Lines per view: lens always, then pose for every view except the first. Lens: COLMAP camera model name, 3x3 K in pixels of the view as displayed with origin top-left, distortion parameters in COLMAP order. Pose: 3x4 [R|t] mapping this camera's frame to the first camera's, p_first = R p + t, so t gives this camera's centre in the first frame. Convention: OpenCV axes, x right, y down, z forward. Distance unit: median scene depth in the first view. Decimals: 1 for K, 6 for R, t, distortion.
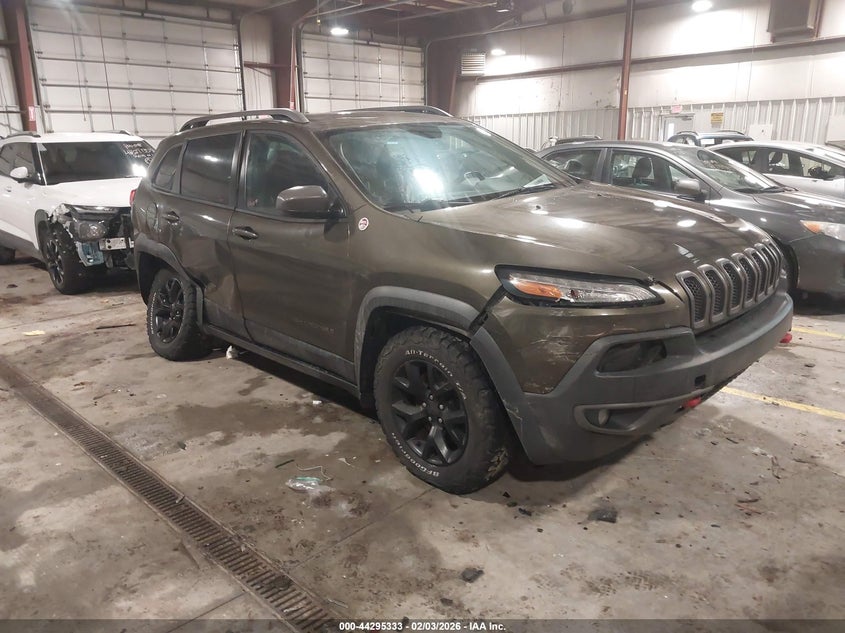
lens RADIAL K [[655.7, 0, 419.8], [0, 655.7, 315.9], [0, 0, 1]] dist [0.015147, -0.029859]
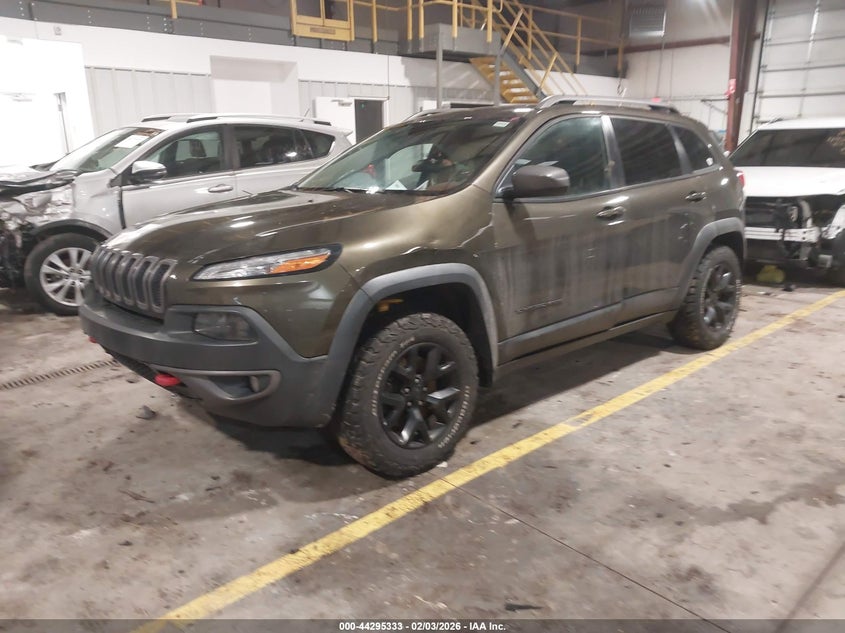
lens RADIAL K [[655.7, 0, 420.9], [0, 655.7, 323.5], [0, 0, 1]] dist [0.015147, -0.029859]
pose [[-0.028649, 0.288058, -0.957184, 1.305783], [-0.241916, 0.927113, 0.286248, -0.349055], [0.969874, 0.239759, 0.043125, 1.236417]]
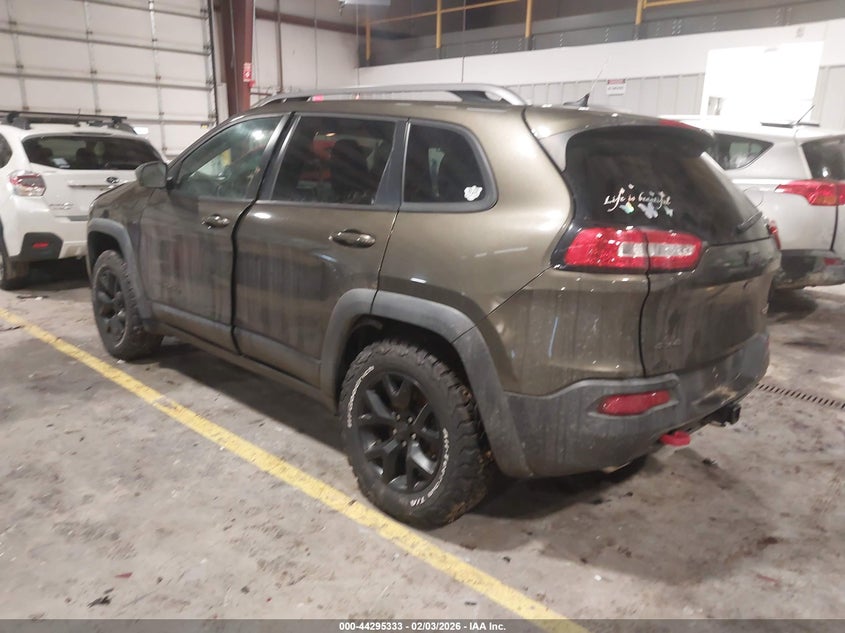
lens RADIAL K [[655.7, 0, 423.6], [0, 655.7, 313.4], [0, 0, 1]] dist [0.015147, -0.029859]
pose [[-0.998215, 0.023749, -0.054795, -0.149401], [-0.006144, 0.871821, 0.489787, -0.687389], [0.059404, 0.489249, -0.870119, 2.601481]]
